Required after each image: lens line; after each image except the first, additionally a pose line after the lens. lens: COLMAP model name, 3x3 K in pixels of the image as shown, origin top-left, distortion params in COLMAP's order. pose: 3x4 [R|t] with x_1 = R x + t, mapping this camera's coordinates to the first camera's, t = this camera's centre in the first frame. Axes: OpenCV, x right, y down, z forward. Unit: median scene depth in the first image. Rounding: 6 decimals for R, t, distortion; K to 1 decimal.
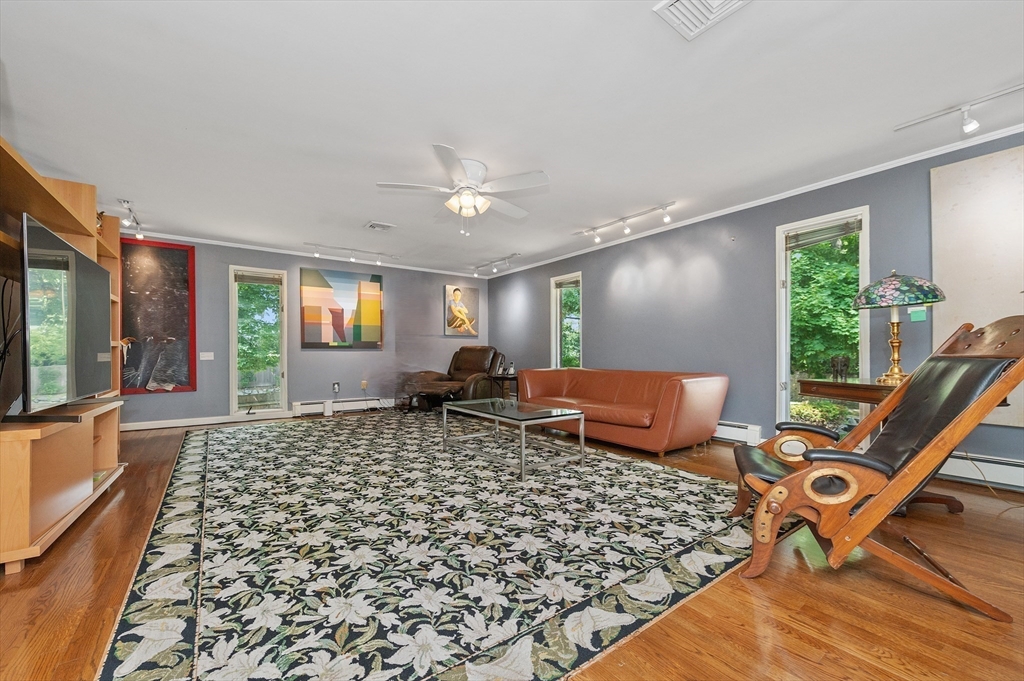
lens RADIAL K [[408.8, 0, 512.9], [0, 408.8, 342.6], [0, 0, 1]] dist [0.001919, -0.000061]
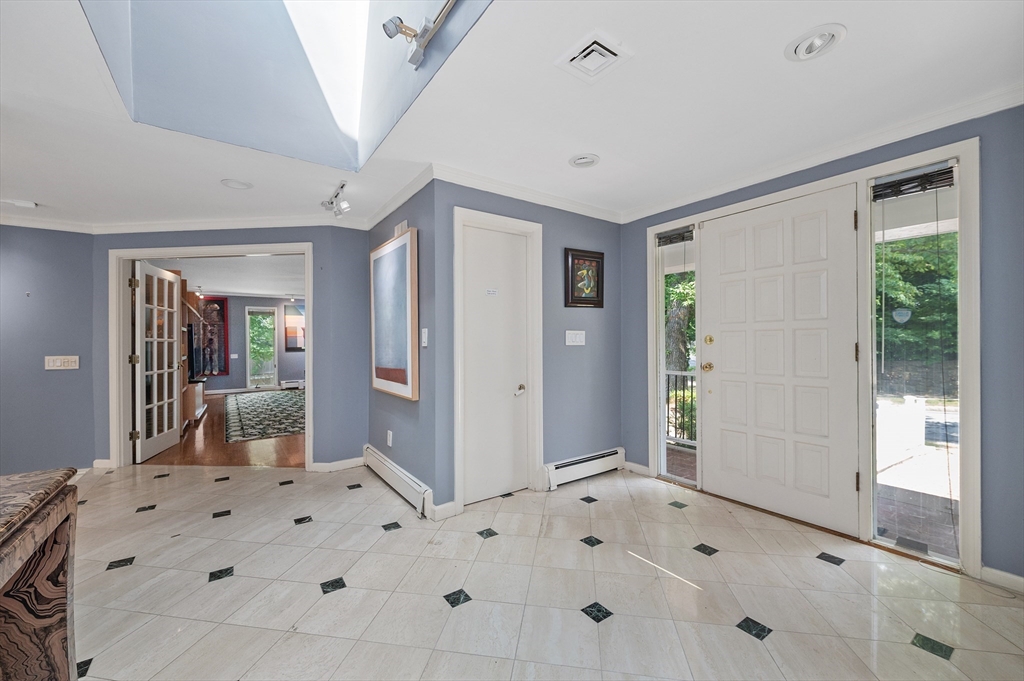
lens RADIAL K [[408.8, 0, 512.7], [0, 408.8, 341.2], [0, 0, 1]] dist [0.001919, -0.000061]
pose [[0.999812, -0.002303, -0.019275, 0.529014], [0.002858, 0.999581, 0.028801, -0.081715], [0.019201, -0.028851, 0.999399, -0.797695]]
